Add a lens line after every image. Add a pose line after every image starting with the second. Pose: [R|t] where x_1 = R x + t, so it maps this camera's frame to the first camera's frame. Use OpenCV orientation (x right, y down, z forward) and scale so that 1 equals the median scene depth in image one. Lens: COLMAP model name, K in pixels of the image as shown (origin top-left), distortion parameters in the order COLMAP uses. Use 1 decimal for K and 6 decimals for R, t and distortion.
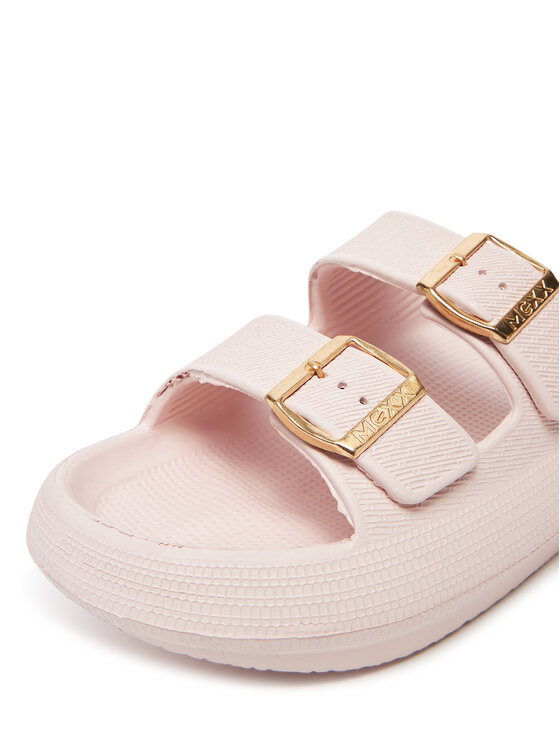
lens RADIAL K [[880.9, 0, 279.4], [0, 880.9, 372.4], [0, 0, 1]] dist [0.179393, 0.000000]
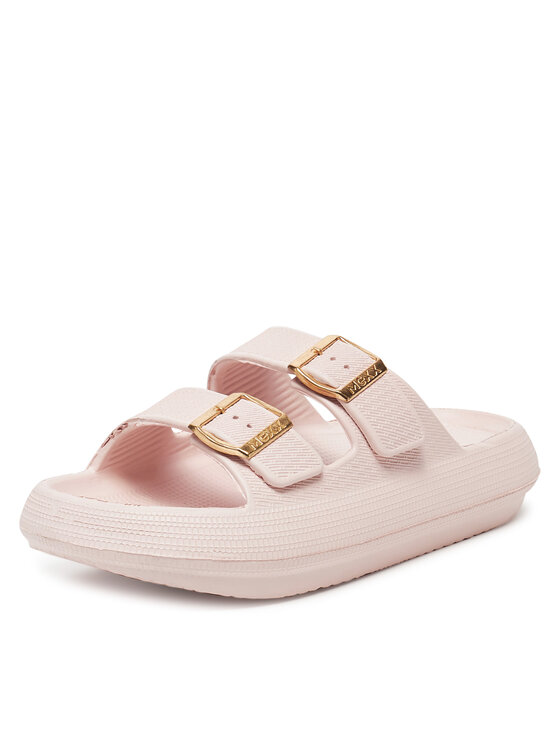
lens RADIAL K [[1400.1, 0, 280.0], [0, 1400.1, 373.0], [0, 0, 1]] dist [-0.015679, 0.000000]
pose [[0.994053, -0.000814, 0.108897, -0.101198], [0.023673, 0.977675, -0.208785, 0.379975], [-0.106296, 0.210122, 0.971880, -1.174873]]
